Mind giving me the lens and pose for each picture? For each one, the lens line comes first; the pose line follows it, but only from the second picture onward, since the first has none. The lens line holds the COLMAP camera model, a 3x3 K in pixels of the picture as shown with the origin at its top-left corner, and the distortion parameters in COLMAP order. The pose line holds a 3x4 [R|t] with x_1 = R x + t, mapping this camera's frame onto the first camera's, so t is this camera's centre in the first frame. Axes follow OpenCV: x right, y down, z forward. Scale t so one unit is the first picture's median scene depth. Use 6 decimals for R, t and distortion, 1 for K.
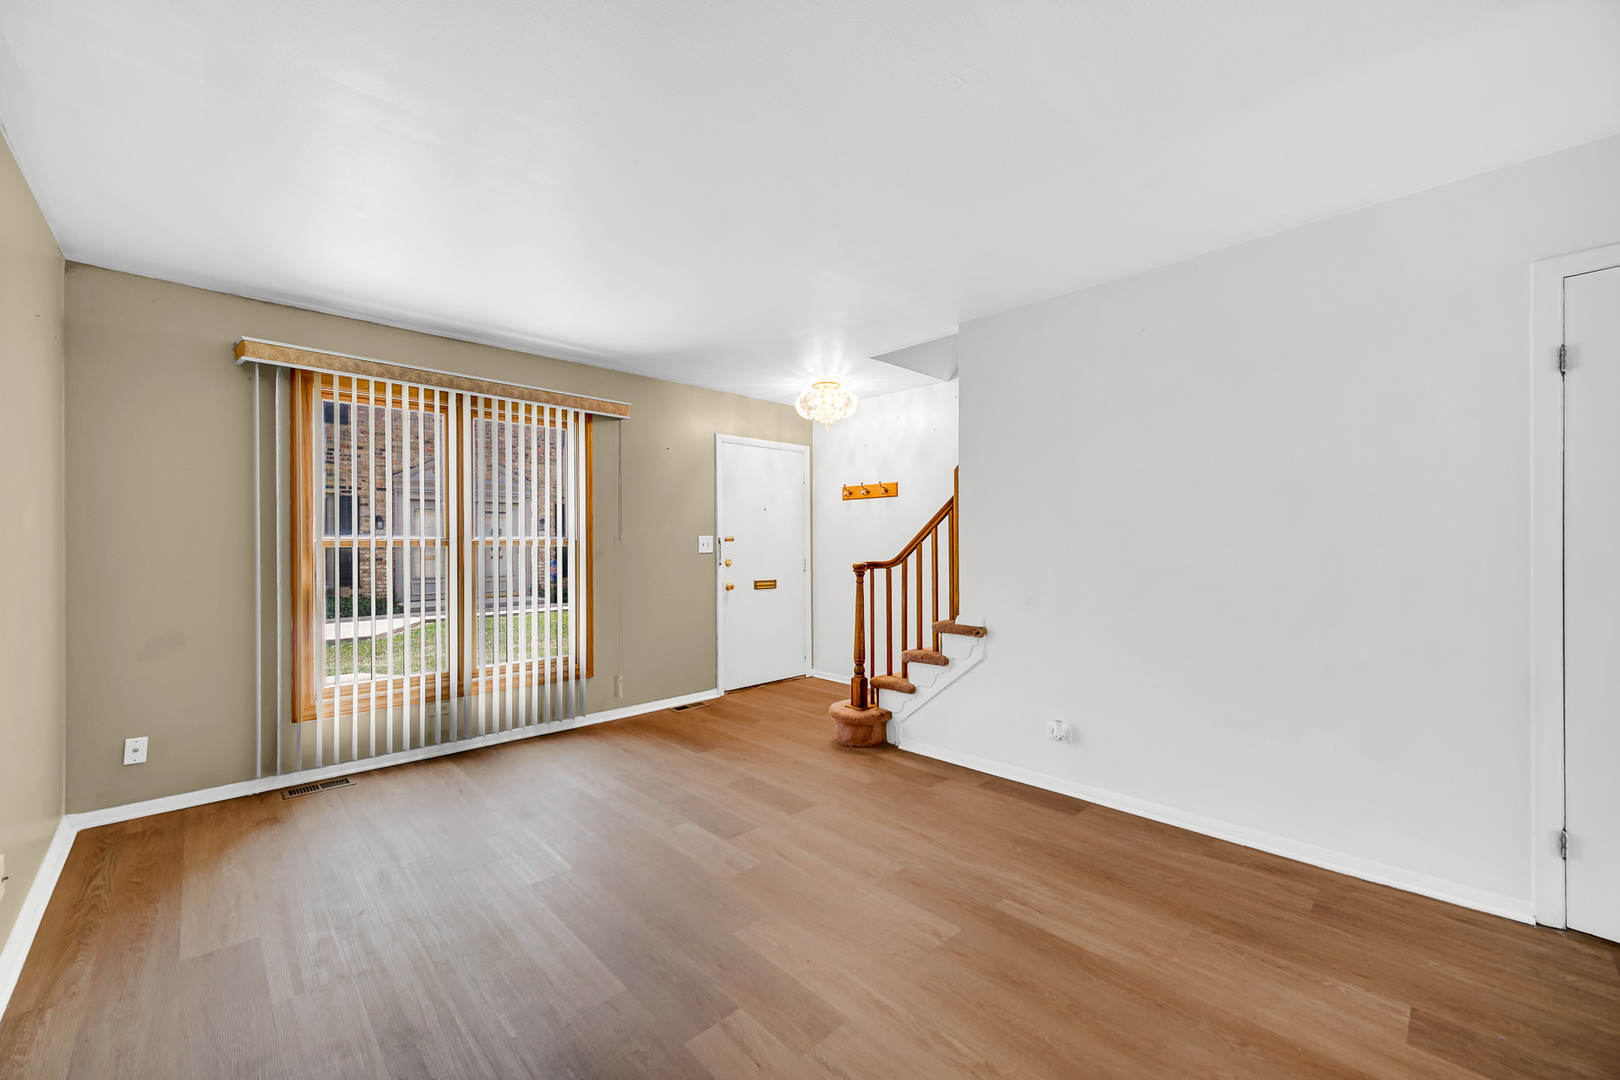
lens RADIAL K [[642.3, 0, 810.0], [0, 642.3, 540.0], [0, 0, 1]] dist [-0.000973, -0.000108]
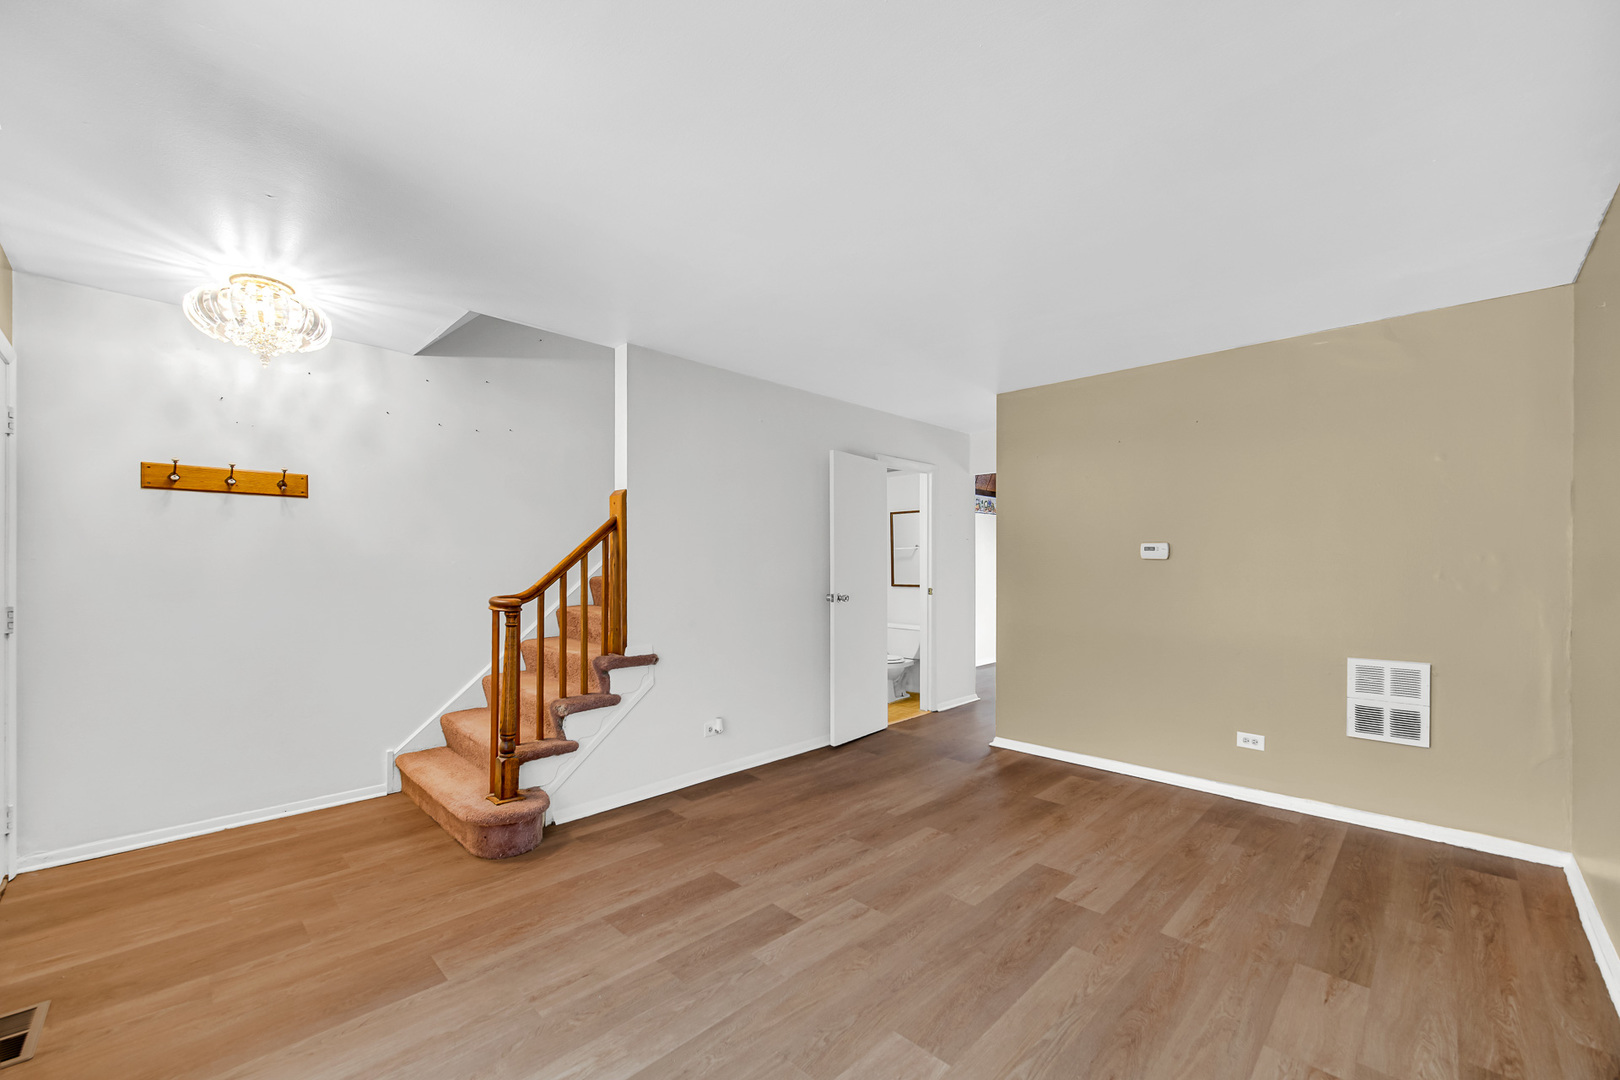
lens RADIAL K [[650.6, 0, 798.1], [0, 650.6, 570.4], [0, 0, 1]] dist [0.000567, 0.000246]
pose [[-0.018598, -0.000915, 0.999827, -0.843689], [-0.002967, 0.999995, 0.000860, 0.001611], [-0.999823, -0.002951, -0.018600, 0.874143]]
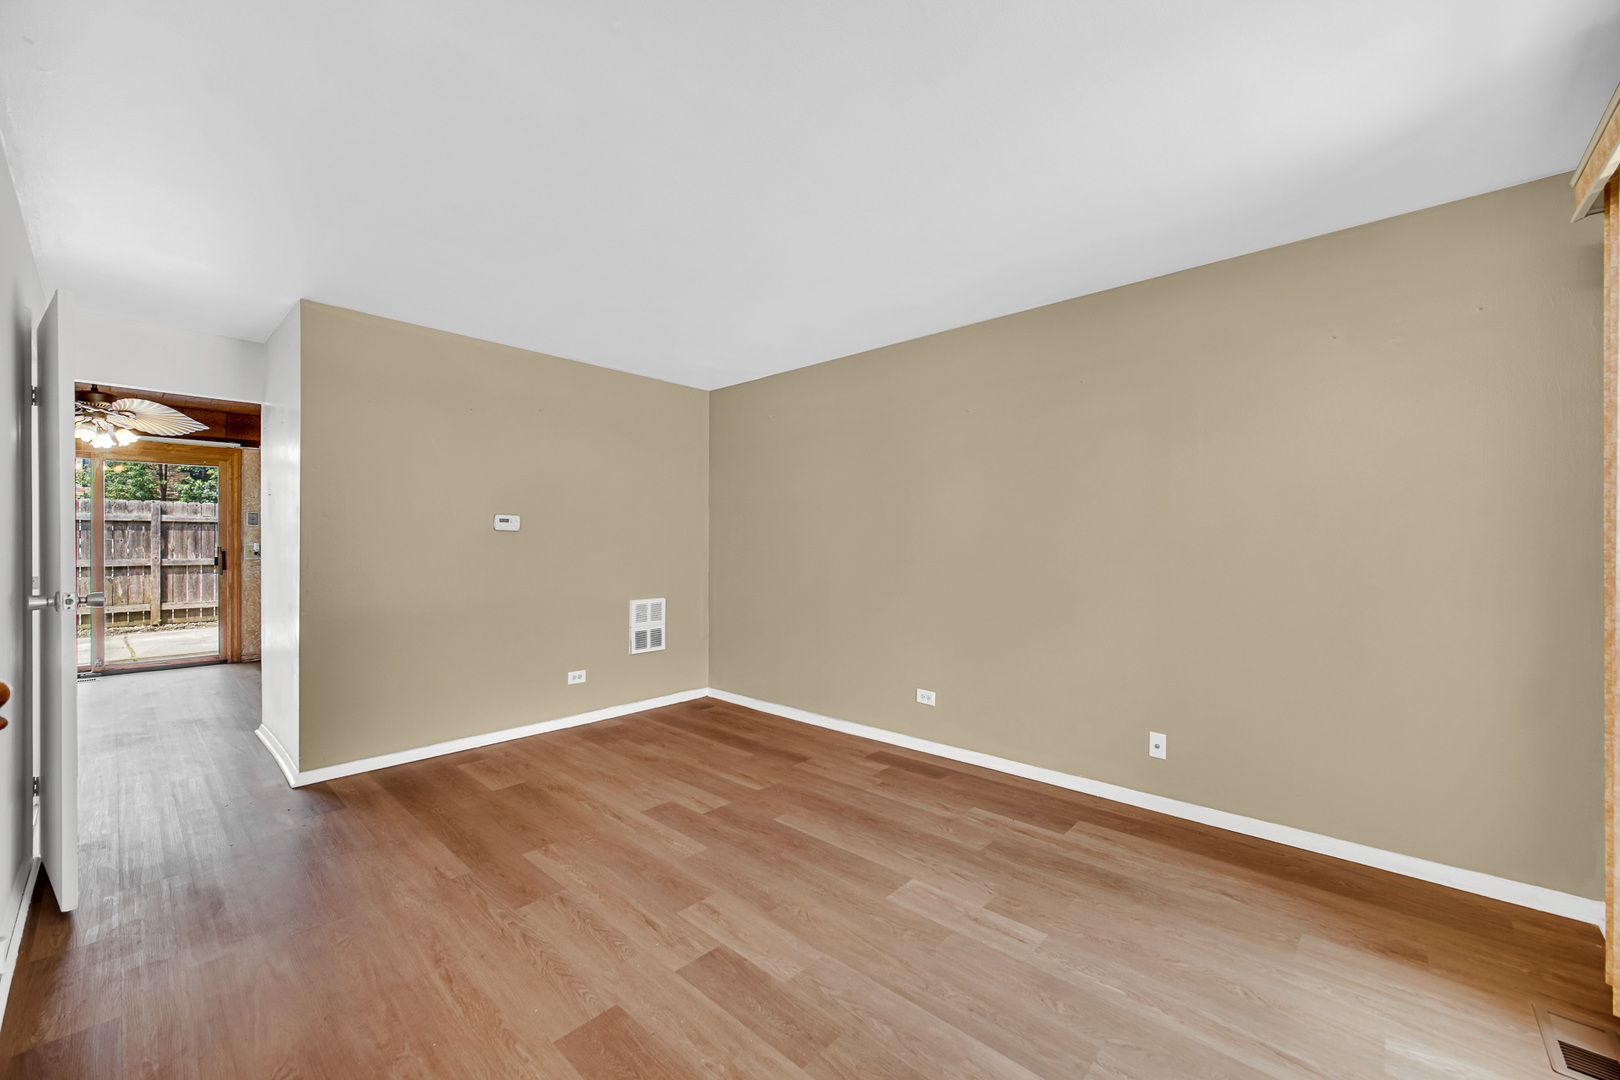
lens RADIAL K [[642.3, 0, 810.0], [0, 642.3, 540.0], [0, 0, 1]] dist [-0.000973, -0.000108]
pose [[-0.998223, 0.003943, -0.059457, -0.161521], [0.004071, 0.999990, -0.002025, 0.003192], [0.059448, -0.002263, -0.998229, 1.485321]]
